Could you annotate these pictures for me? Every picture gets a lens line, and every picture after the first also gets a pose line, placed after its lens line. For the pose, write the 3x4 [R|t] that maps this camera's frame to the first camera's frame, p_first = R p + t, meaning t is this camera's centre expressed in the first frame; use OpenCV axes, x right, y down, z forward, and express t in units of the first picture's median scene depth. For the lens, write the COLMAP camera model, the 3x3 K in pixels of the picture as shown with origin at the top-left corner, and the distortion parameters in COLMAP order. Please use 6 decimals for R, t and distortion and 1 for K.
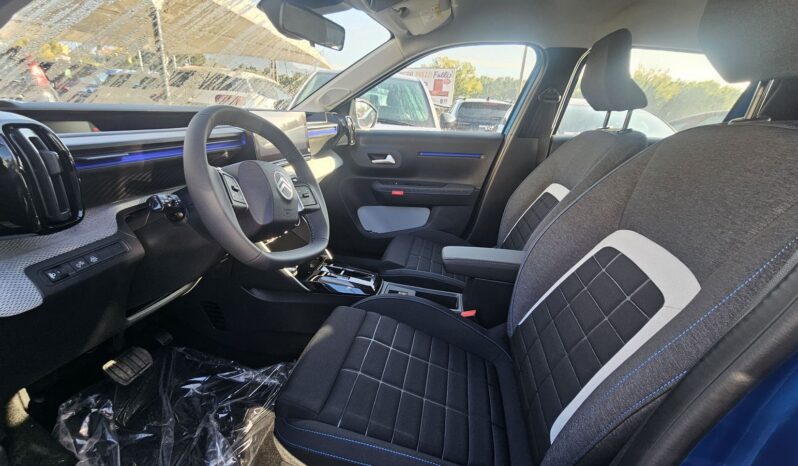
lens RADIAL K [[335.8, 0, 399.7], [0, 335.8, 231.8], [0, 0, 1]] dist [0.000981, 0.000670]
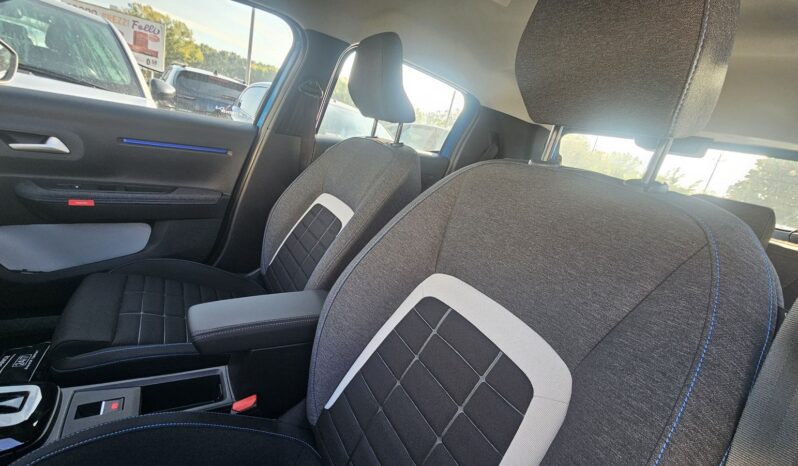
lens RADIAL K [[335.8, 0, 398.4], [0, 335.8, 233.4], [0, 0, 1]] dist [0.000981, 0.000670]
pose [[0.742642, -0.086355, 0.664098, 0.011432], [0.056794, 0.996200, 0.066028, -0.074747], [-0.667276, -0.011318, 0.744724, 0.192094]]
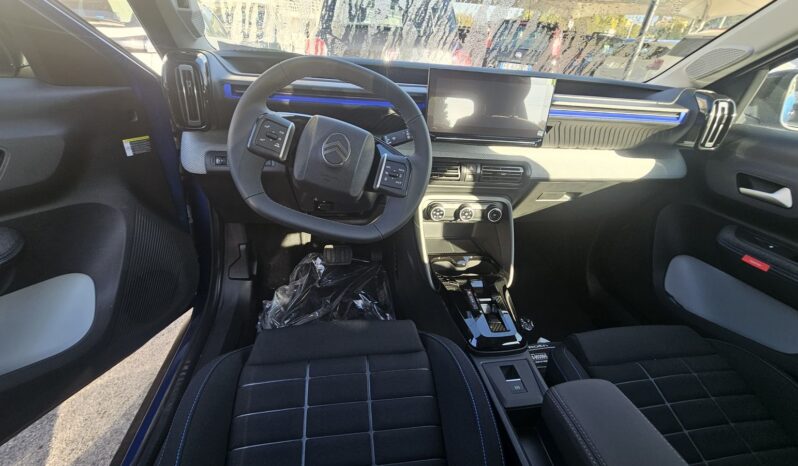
lens RADIAL K [[335.8, 0, 403.7], [0, 335.8, 235.0], [0, 0, 1]] dist [0.000981, 0.000670]
pose [[0.334696, 0.438402, -0.834136, 0.237117], [-0.375004, 0.874042, 0.308906, -0.119999], [0.864495, 0.209414, 0.456940, 0.335065]]
